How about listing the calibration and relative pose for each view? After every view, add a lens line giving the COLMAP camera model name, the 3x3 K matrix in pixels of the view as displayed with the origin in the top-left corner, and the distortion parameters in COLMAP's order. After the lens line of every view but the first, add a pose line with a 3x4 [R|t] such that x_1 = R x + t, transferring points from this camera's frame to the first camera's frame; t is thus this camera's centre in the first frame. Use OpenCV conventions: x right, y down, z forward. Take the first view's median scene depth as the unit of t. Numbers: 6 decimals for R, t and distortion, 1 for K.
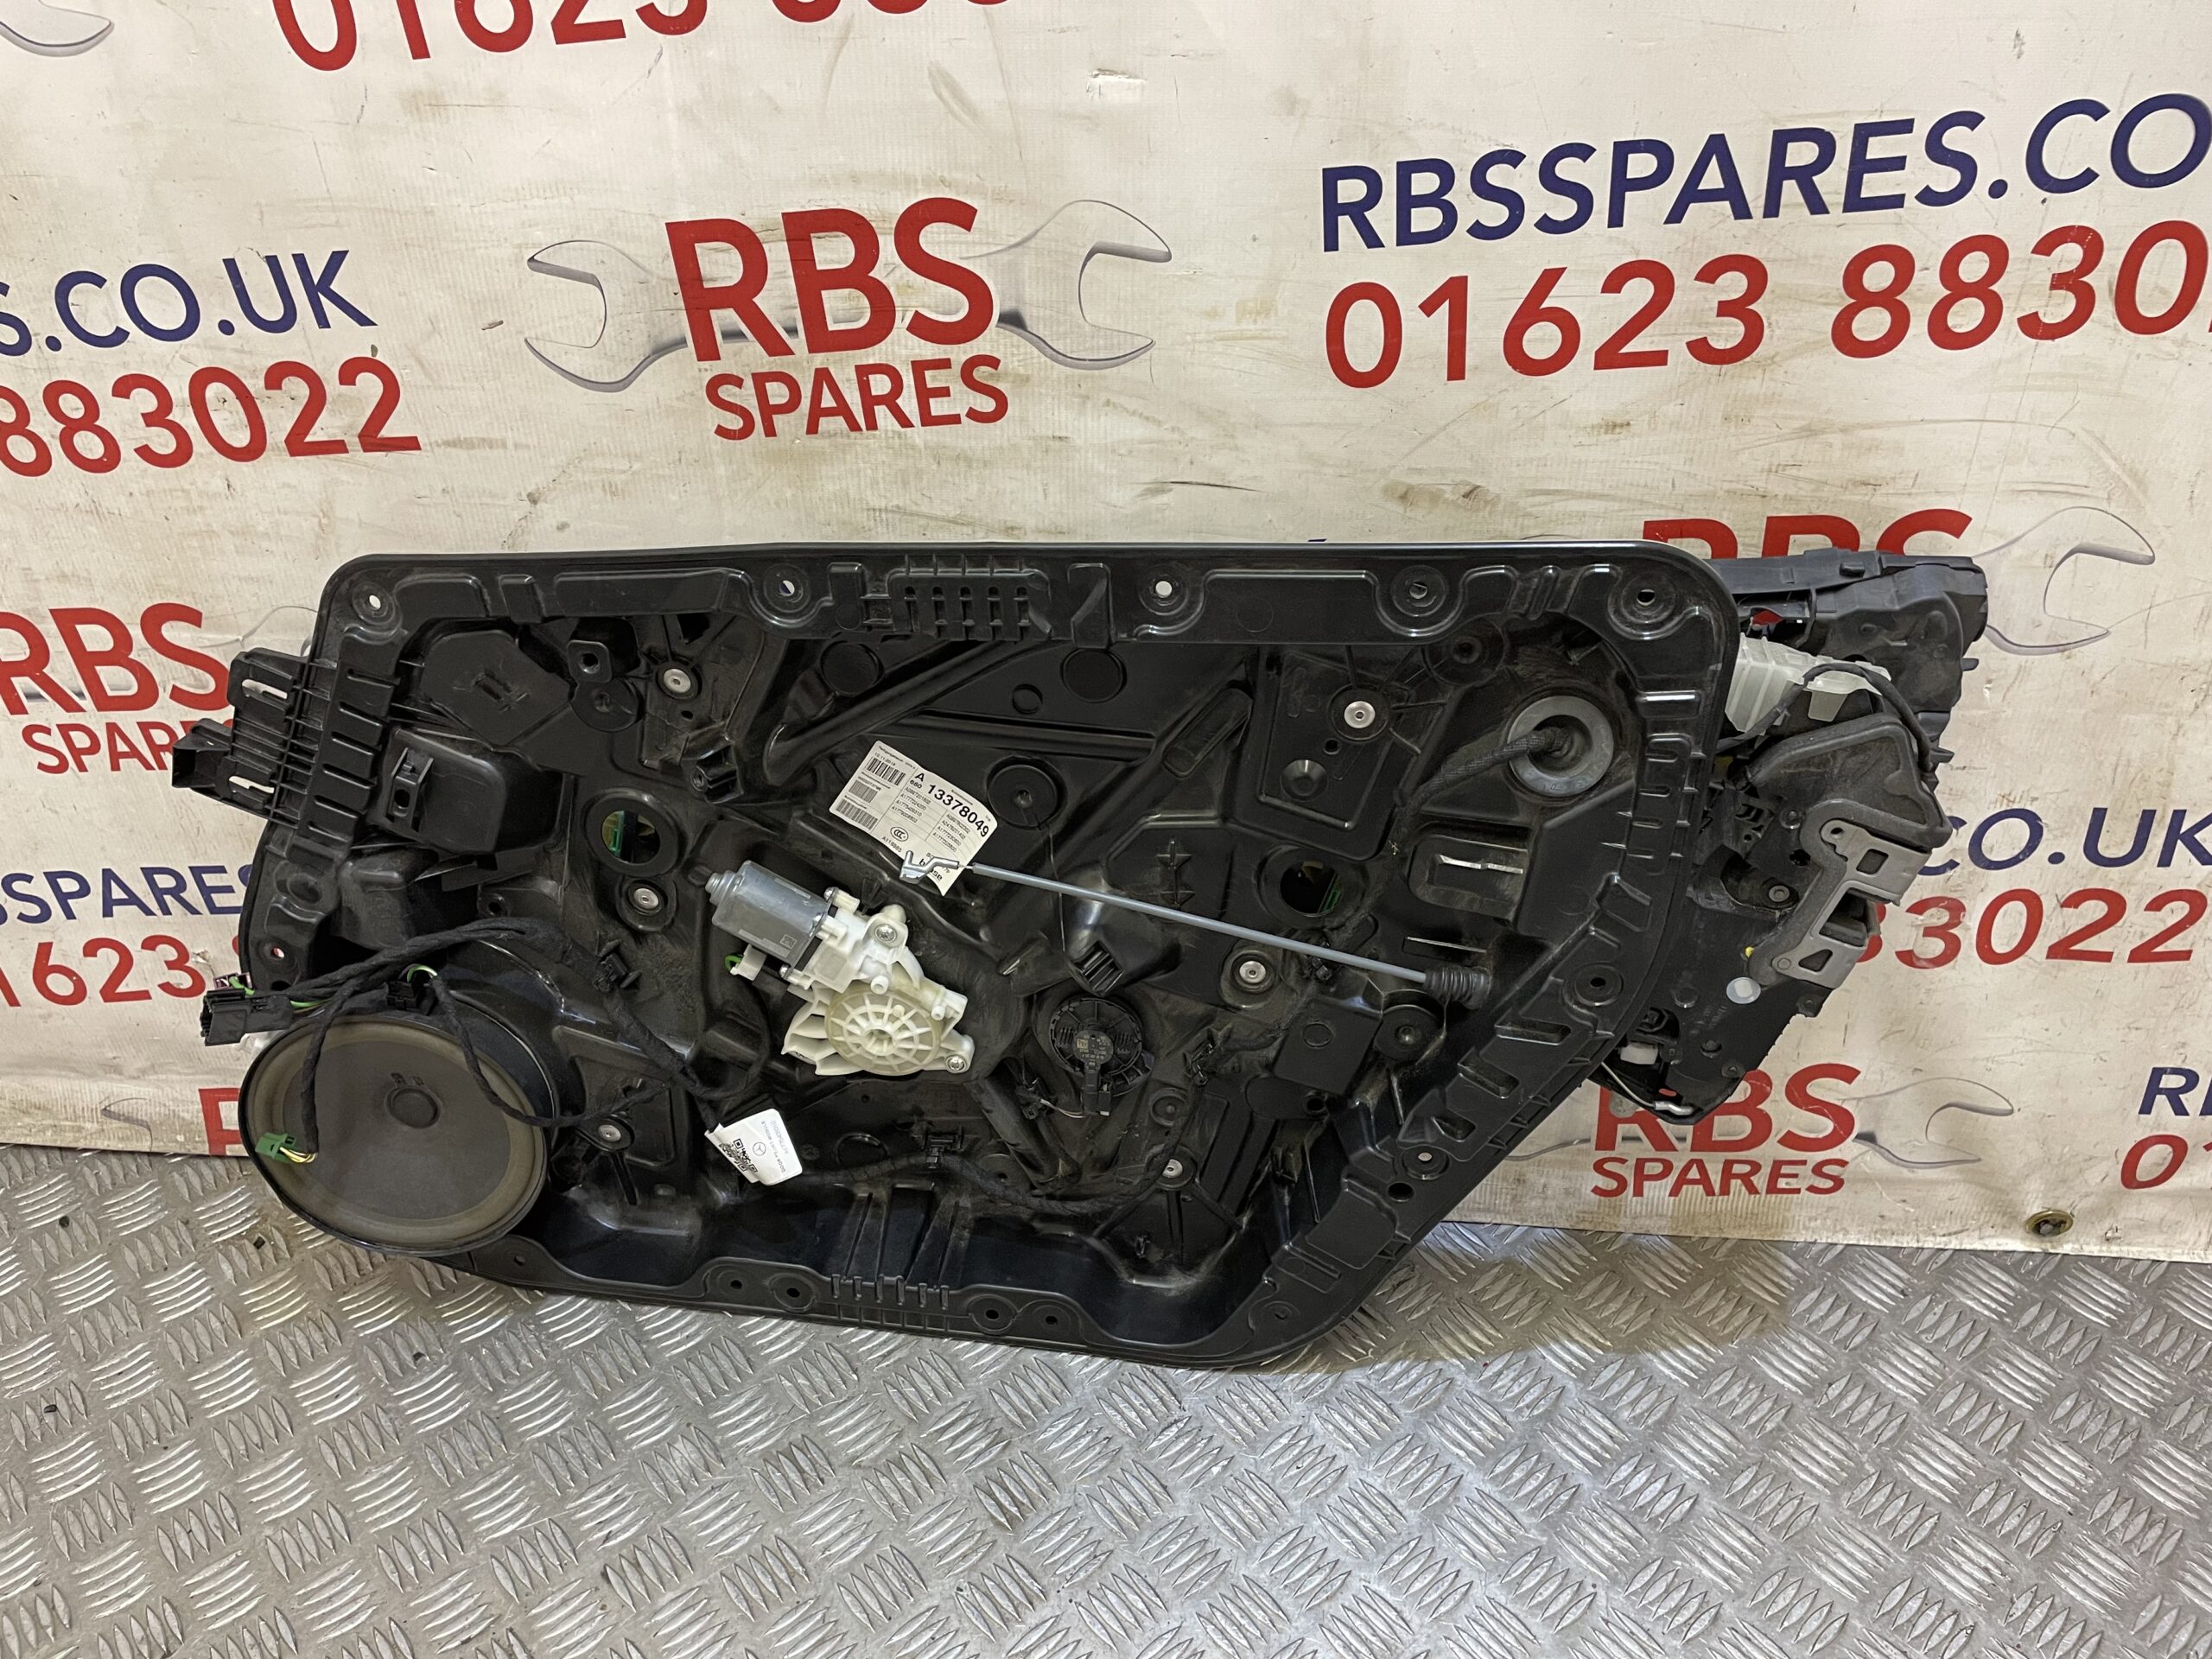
lens RADIAL K [[1681.6, 0, 1083.6], [0, 1681.6, 825.8], [0, 0, 1]] dist [0.093314, -0.121064]
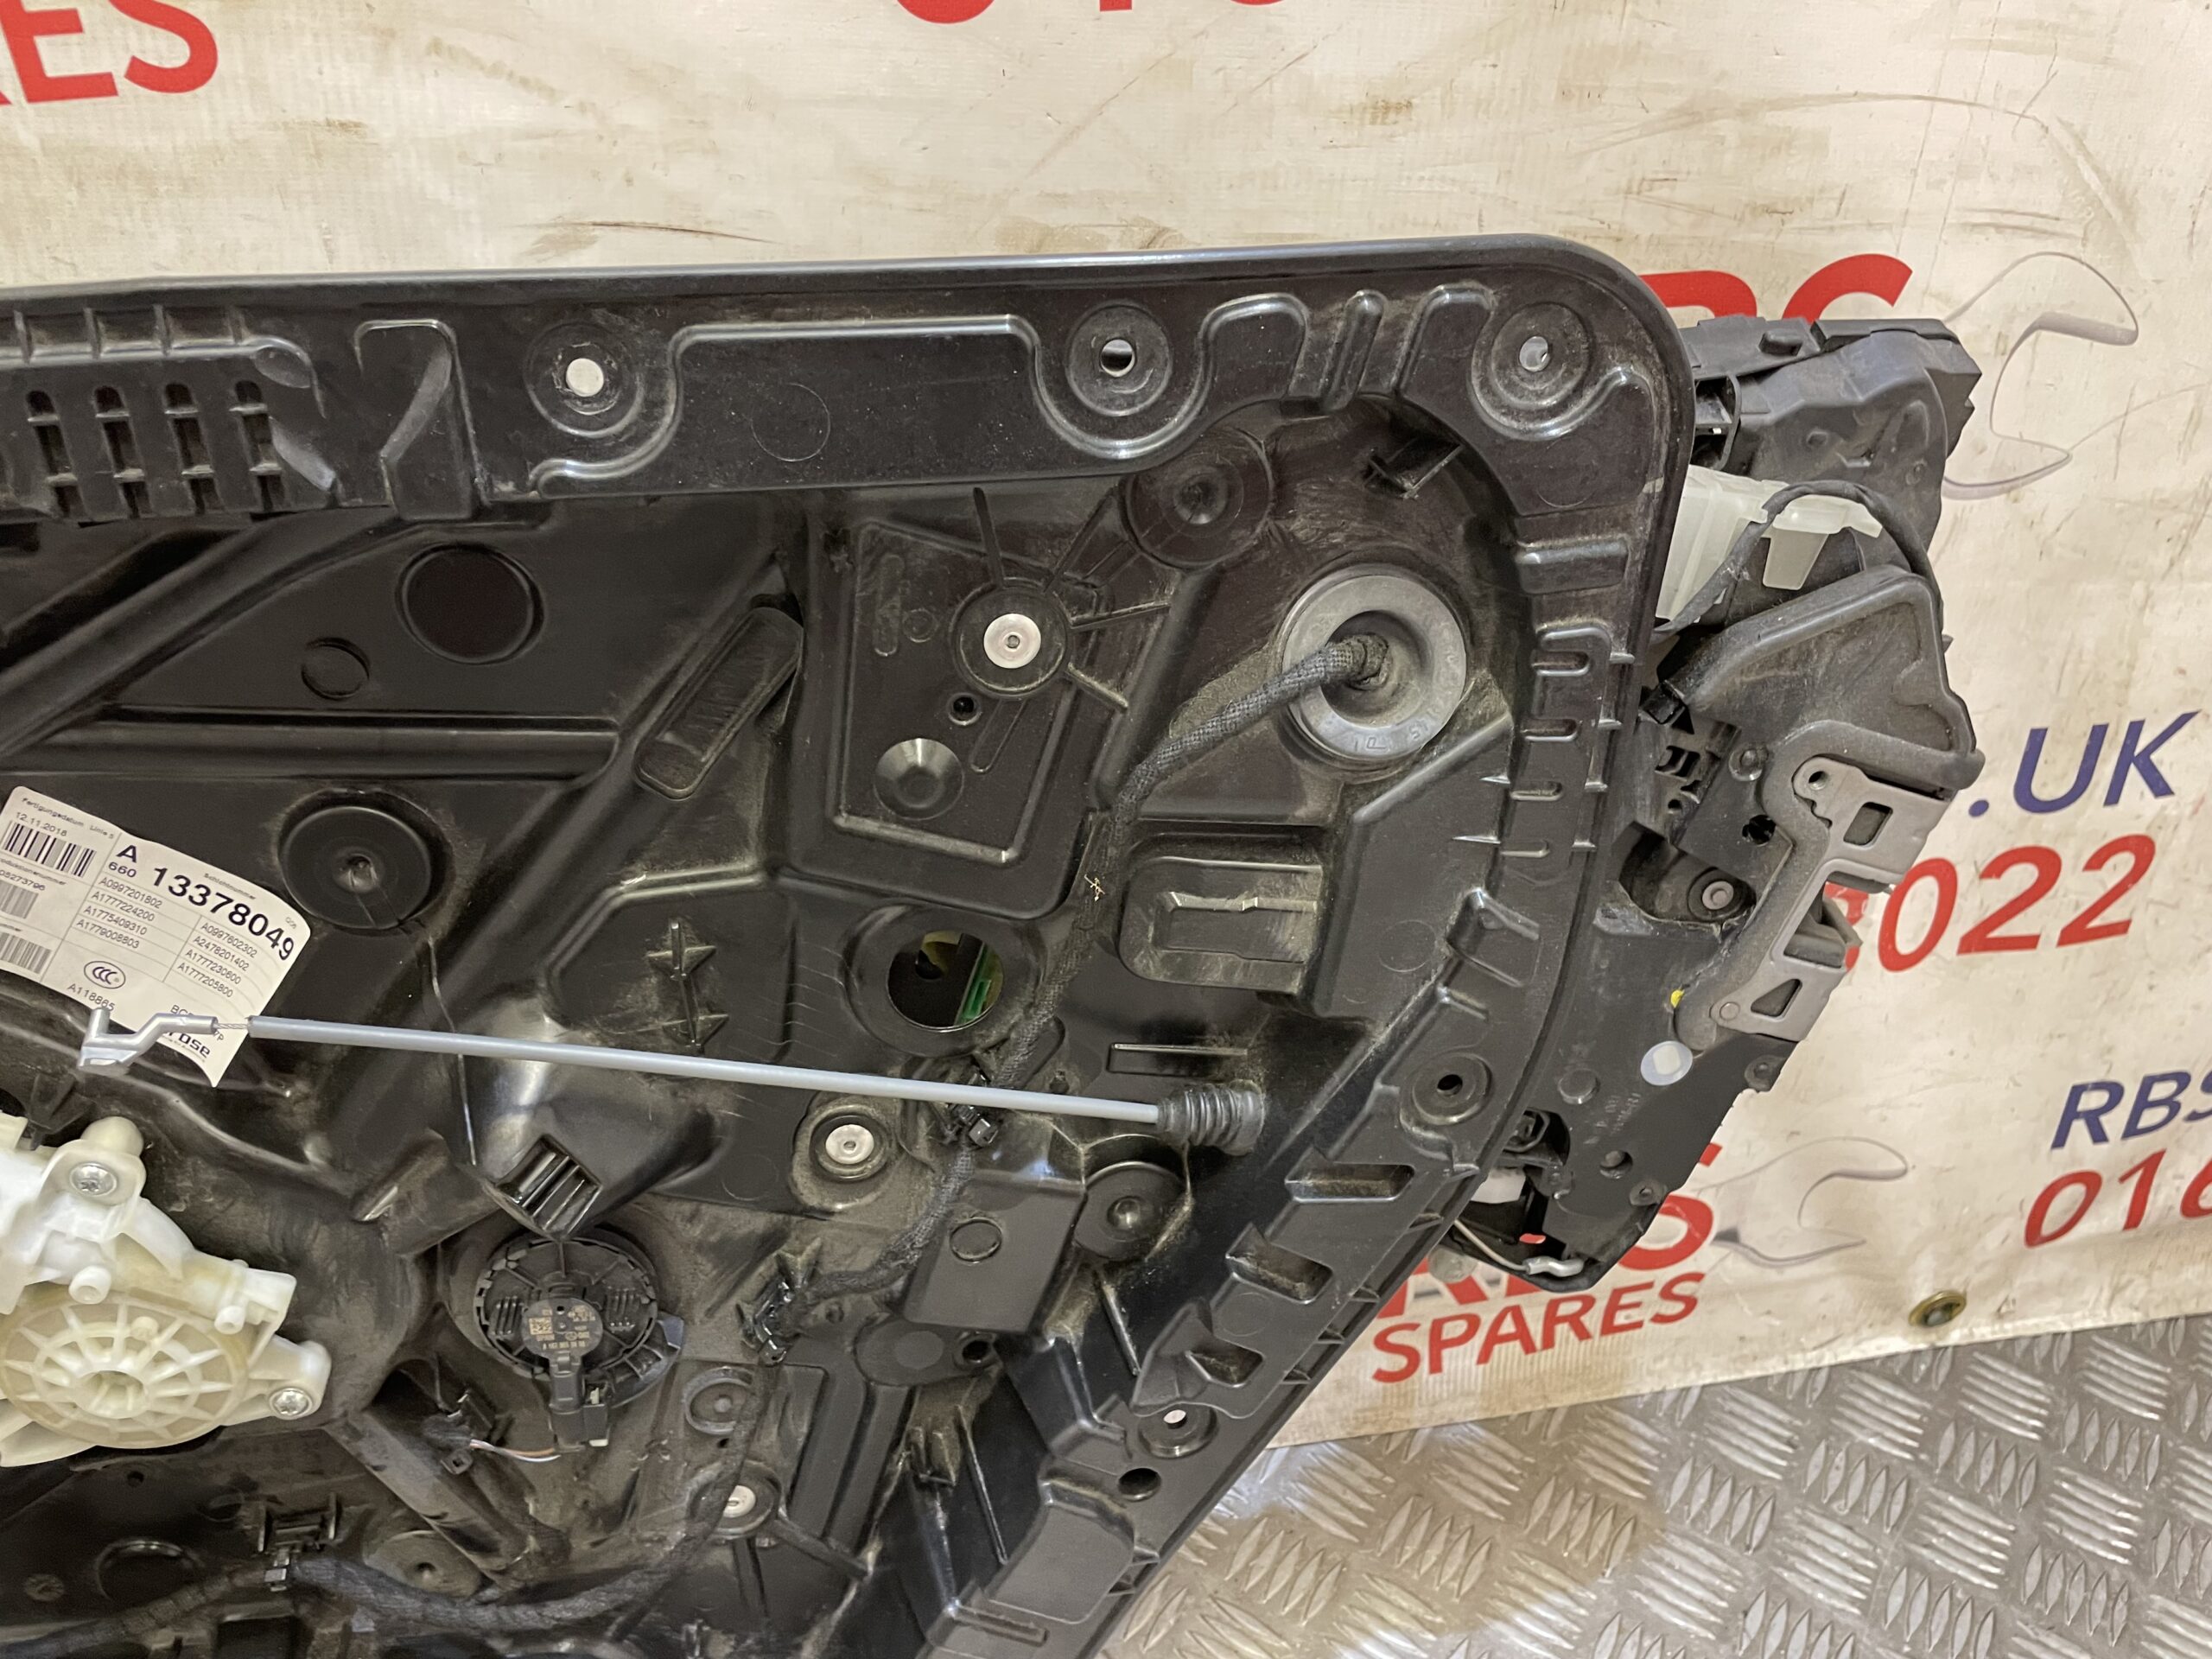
lens RADIAL K [[1681.3, 0, 1117.3], [0, 1681.3, 837.7], [0, 0, 1]] dist [0.084829, -0.116683]
pose [[0.952026, -0.097129, 0.290193, 0.034115], [0.110444, 0.993435, -0.029824, 0.013346], [-0.285391, 0.060443, 0.956503, 0.456095]]
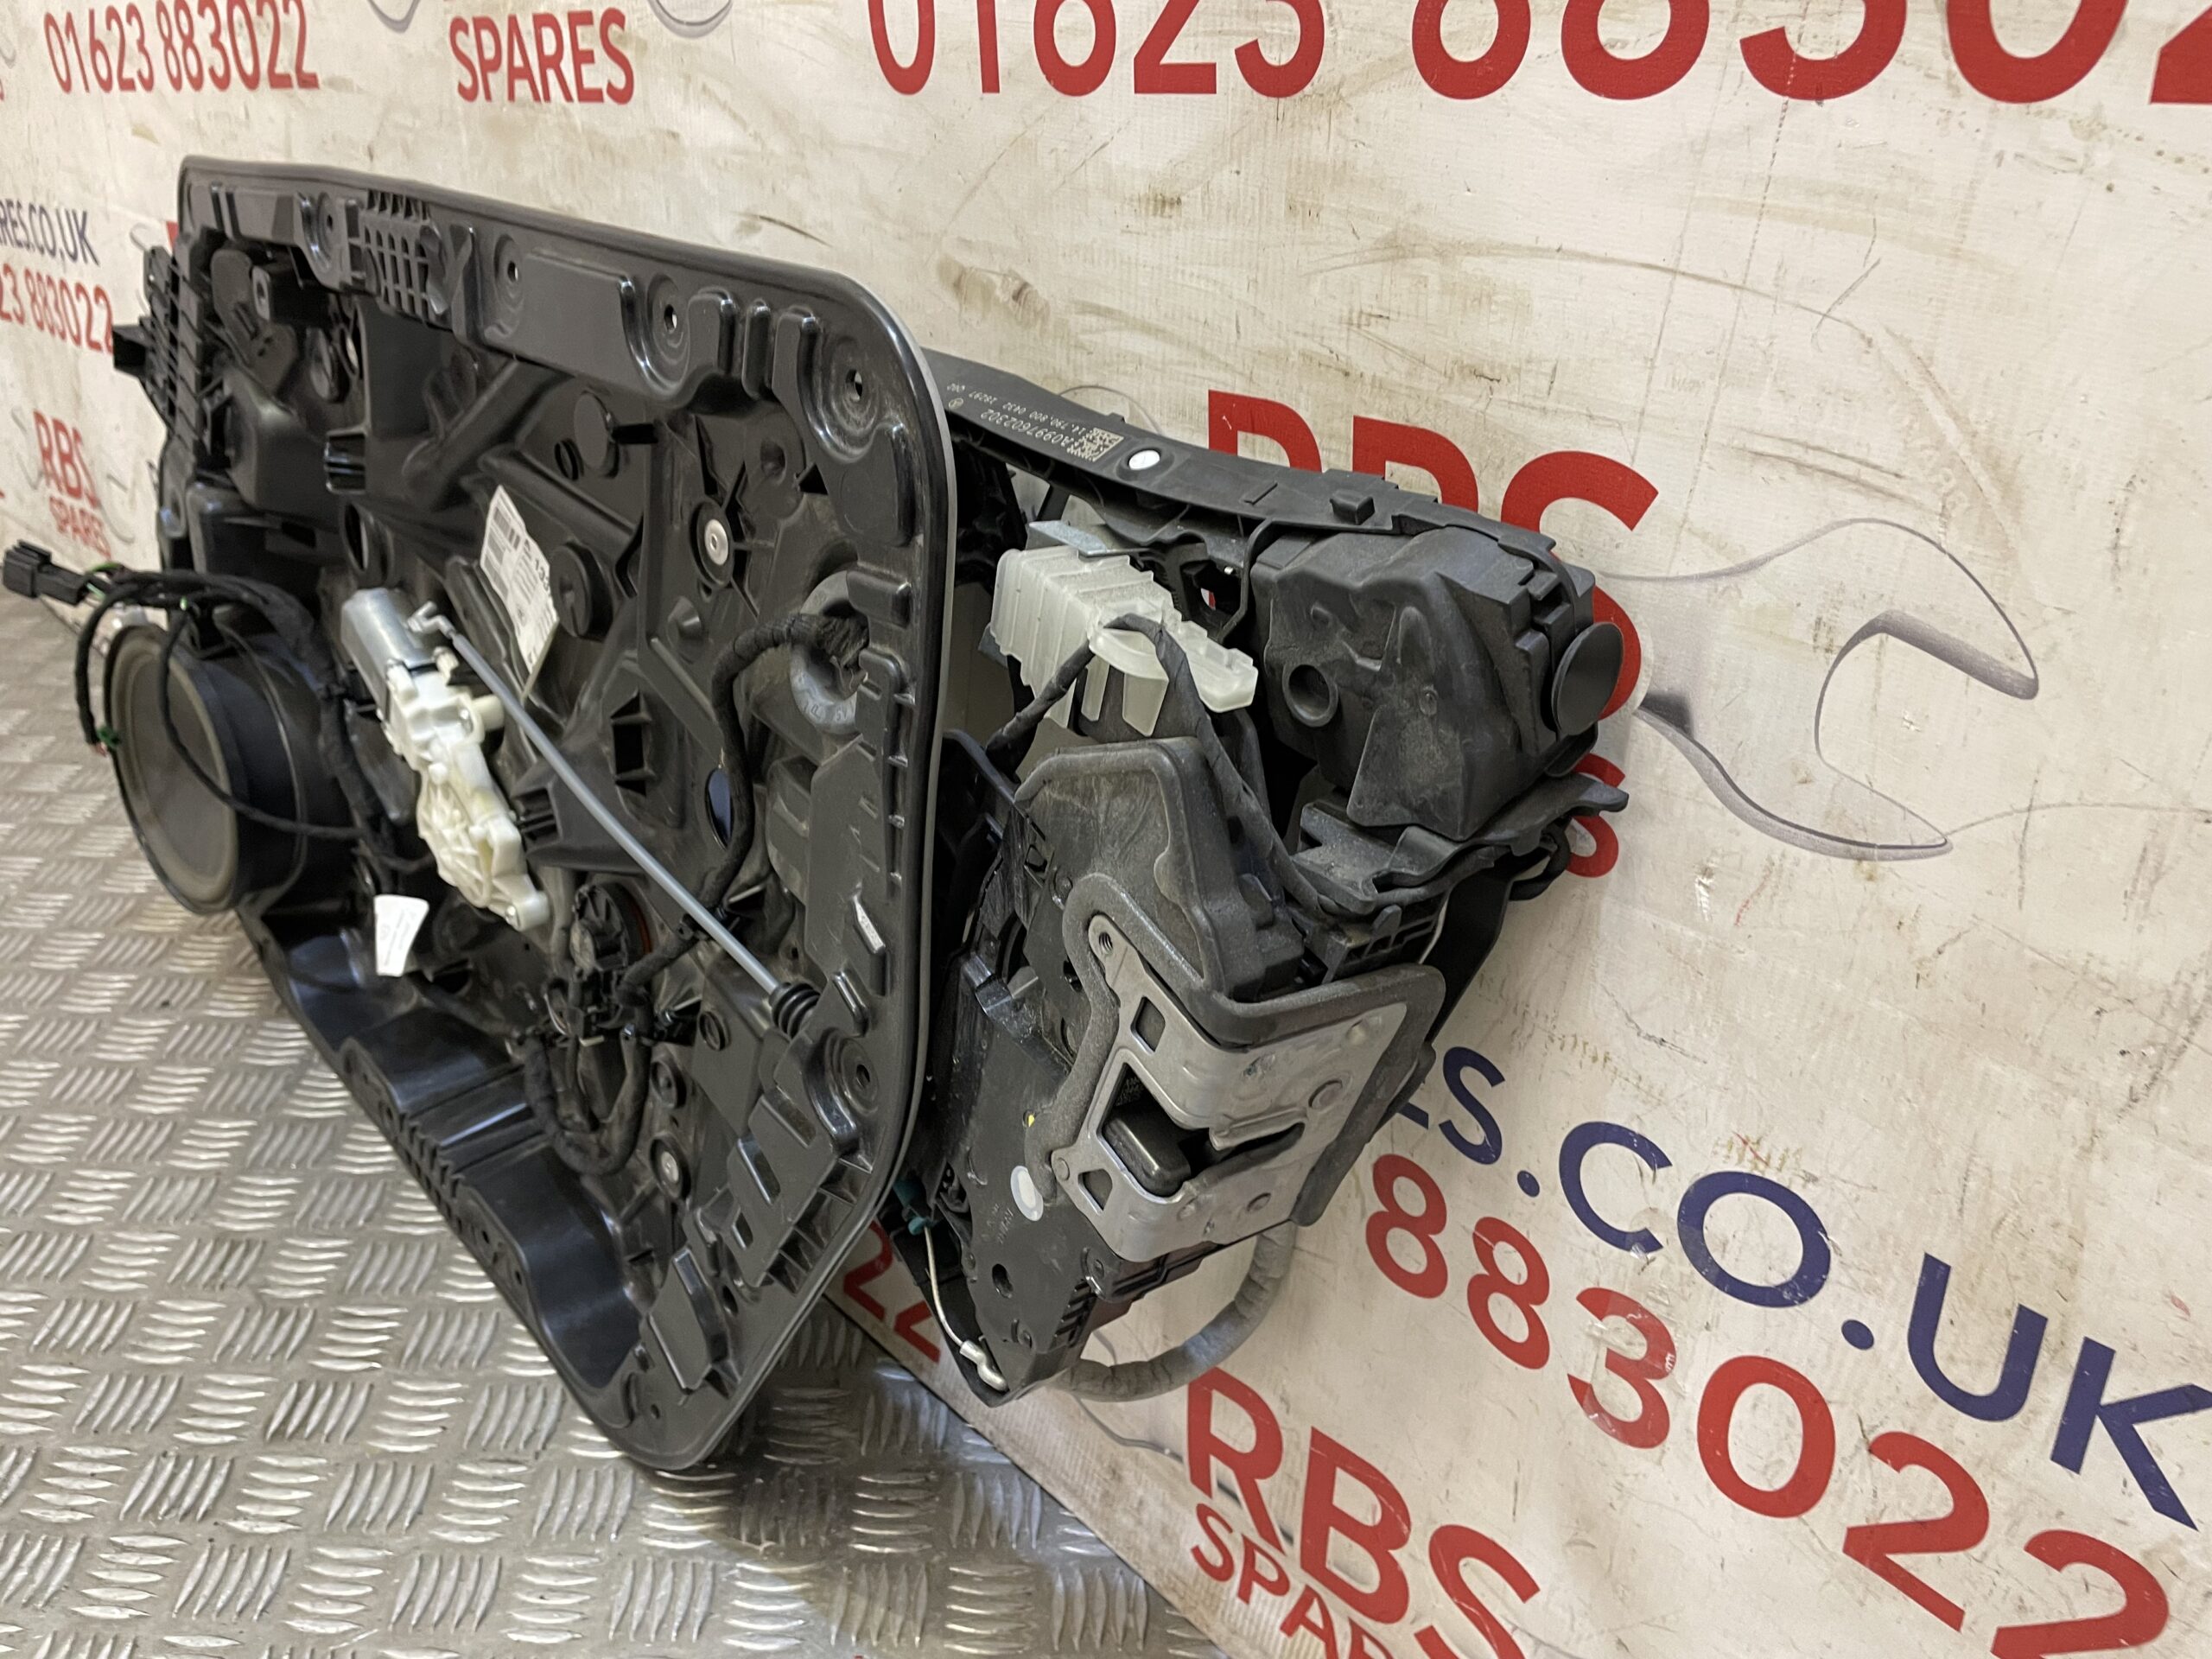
lens RADIAL K [[1681.3, 0, 1117.3], [0, 1681.3, 837.7], [0, 0, 1]] dist [0.084829, -0.116683]
pose [[0.758968, 0.351605, -0.548035, 0.648996], [-0.407509, 0.912951, 0.021371, -0.034262], [0.507843, 0.207109, 0.836183, 0.496141]]
